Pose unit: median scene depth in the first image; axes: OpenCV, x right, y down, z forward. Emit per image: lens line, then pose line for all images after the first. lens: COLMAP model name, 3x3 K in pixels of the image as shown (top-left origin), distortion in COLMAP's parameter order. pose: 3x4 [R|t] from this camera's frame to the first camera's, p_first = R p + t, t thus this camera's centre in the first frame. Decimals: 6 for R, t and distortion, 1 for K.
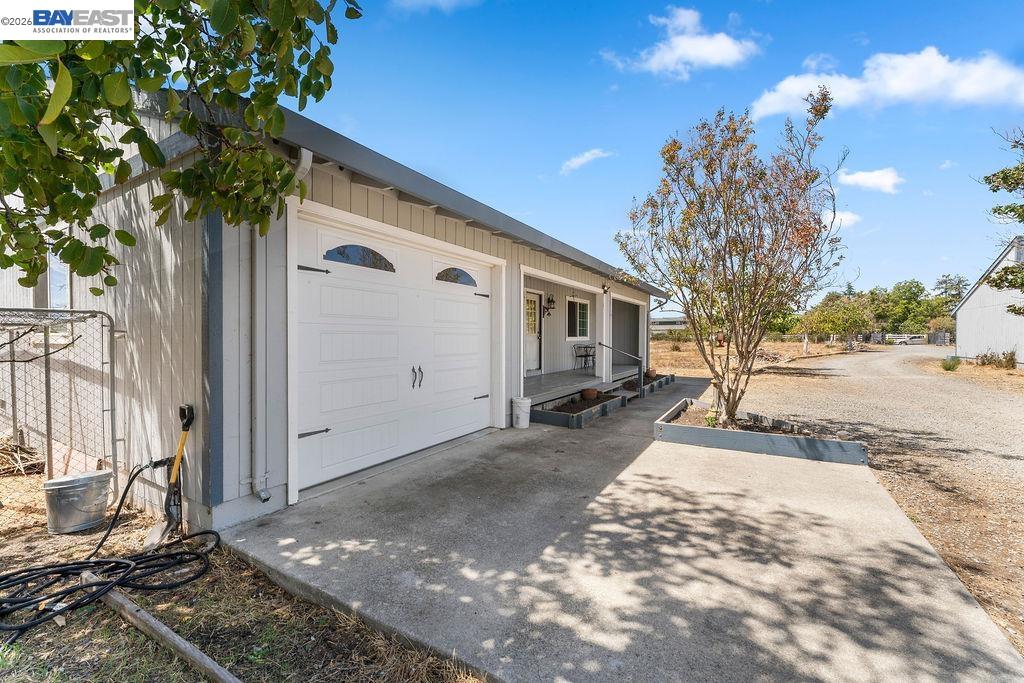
lens RADIAL K [[420.6, 0, 512.0], [0, 420.6, 341.5], [0, 0, 1]] dist [0.000836, 0.000189]
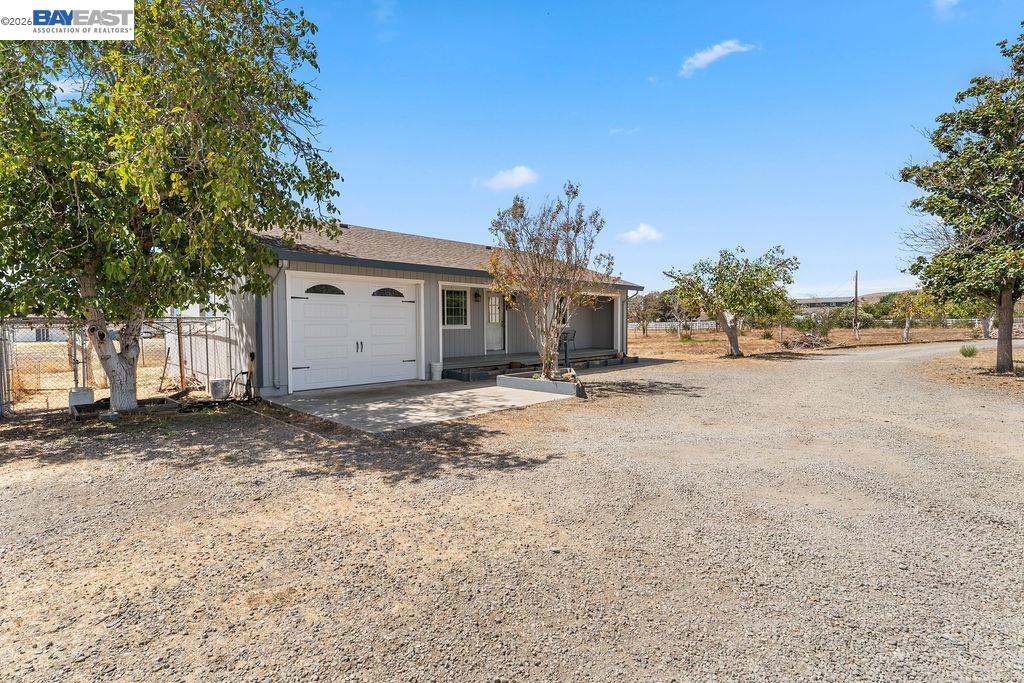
lens RADIAL K [[478.3, 0, 512.0], [0, 478.3, 341.5], [0, 0, 1]] dist [-0.026181, 0.000033]
pose [[0.973632, 0.000939, -0.228121, 1.048278], [0.004901, 0.999675, 0.025030, 0.007202], [0.228071, -0.025488, 0.973311, -1.076057]]
